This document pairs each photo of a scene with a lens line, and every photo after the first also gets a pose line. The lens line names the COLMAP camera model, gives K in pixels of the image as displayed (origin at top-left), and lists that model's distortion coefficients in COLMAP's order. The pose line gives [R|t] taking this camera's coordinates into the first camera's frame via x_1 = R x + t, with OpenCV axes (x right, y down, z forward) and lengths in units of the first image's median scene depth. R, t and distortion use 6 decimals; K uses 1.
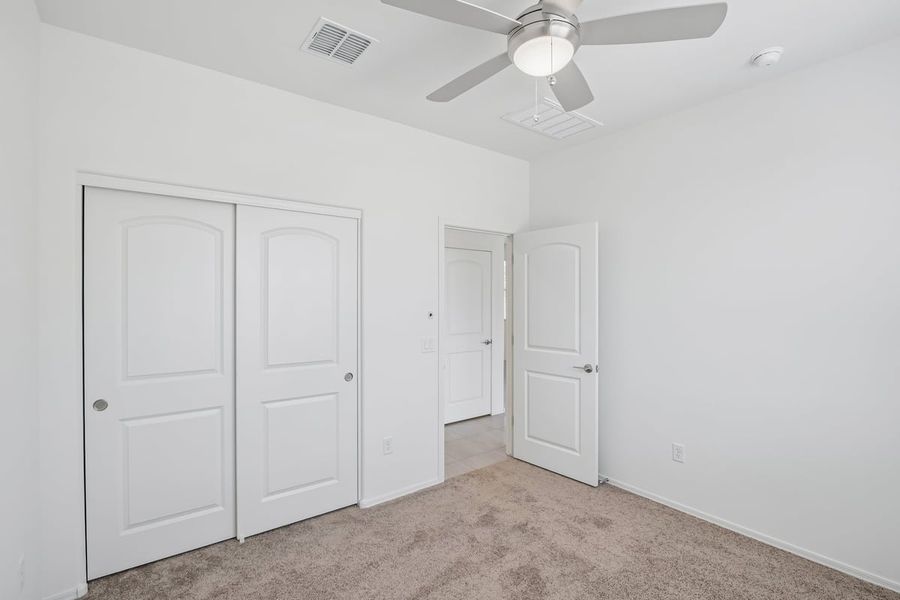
lens RADIAL K [[411.8, 0, 450.0], [0, 411.8, 300.0], [0, 0, 1]] dist [-0.018152, 0.000123]
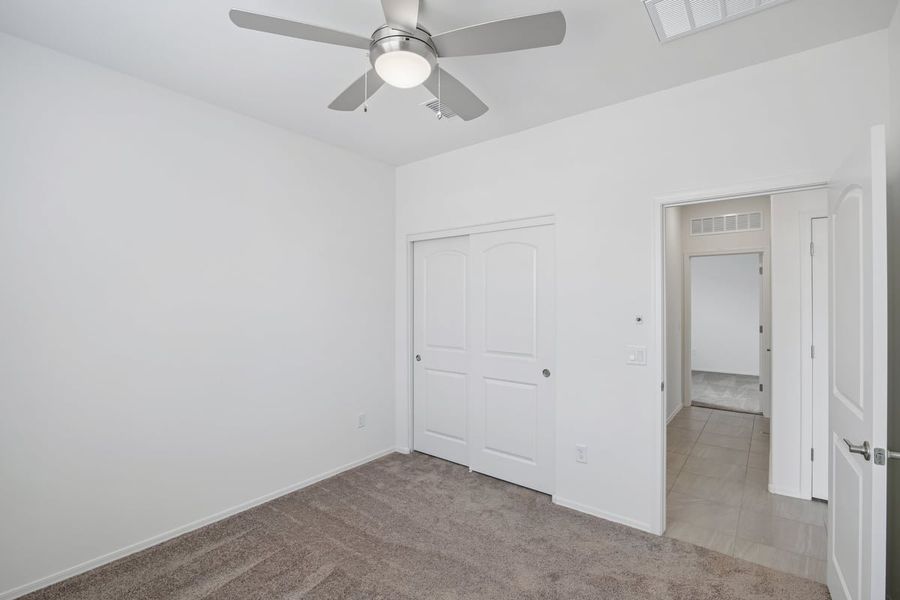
lens RADIAL K [[411.8, 0, 450.0], [0, 411.8, 300.0], [0, 0, 1]] dist [-0.018152, 0.000123]
pose [[0.250056, -0.004077, -0.968223, 0.807208], [-0.000516, 0.999990, -0.004344, 0.001175], [0.968231, 0.001585, 0.250051, 0.538862]]
